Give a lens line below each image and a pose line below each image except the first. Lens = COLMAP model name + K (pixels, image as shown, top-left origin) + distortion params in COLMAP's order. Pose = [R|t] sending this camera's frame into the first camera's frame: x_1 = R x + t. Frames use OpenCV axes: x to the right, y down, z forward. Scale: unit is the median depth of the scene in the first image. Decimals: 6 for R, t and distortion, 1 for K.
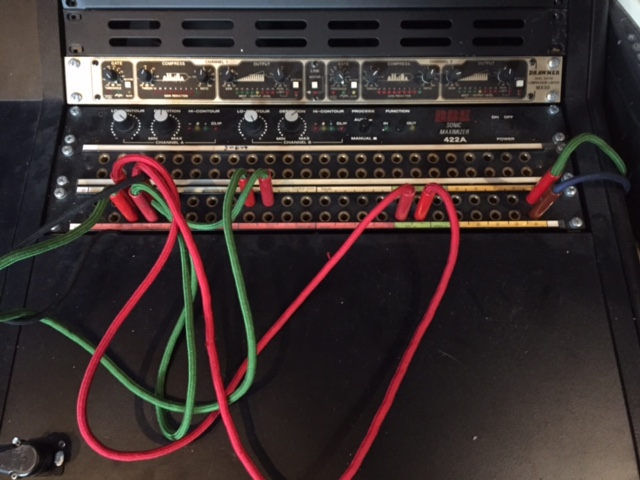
lens RADIAL K [[547.5, 0, 320.0], [0, 547.5, 240.0], [0, 0, 1]] dist [0.105023, -0.152963]
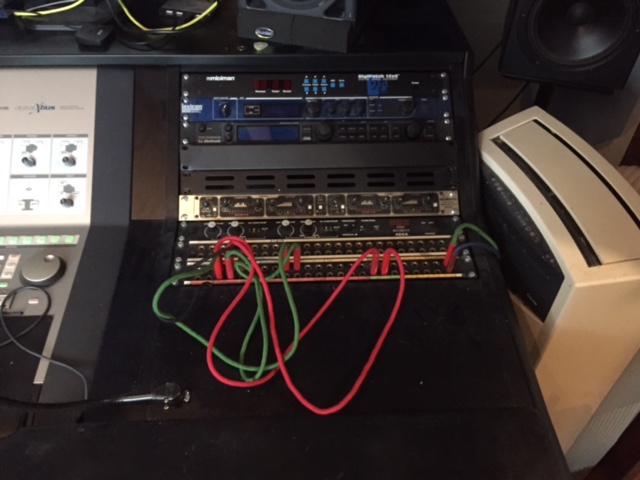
lens RADIAL K [[547.5, 0, 320.0], [0, 547.5, 240.0], [0, 0, 1]] dist [0.105023, -0.152963]
pose [[0.999105, -0.020159, 0.037188, -0.079558], [0.030711, 0.950245, -0.309987, 0.366498], [-0.029089, 0.310852, 0.950013, -0.640508]]
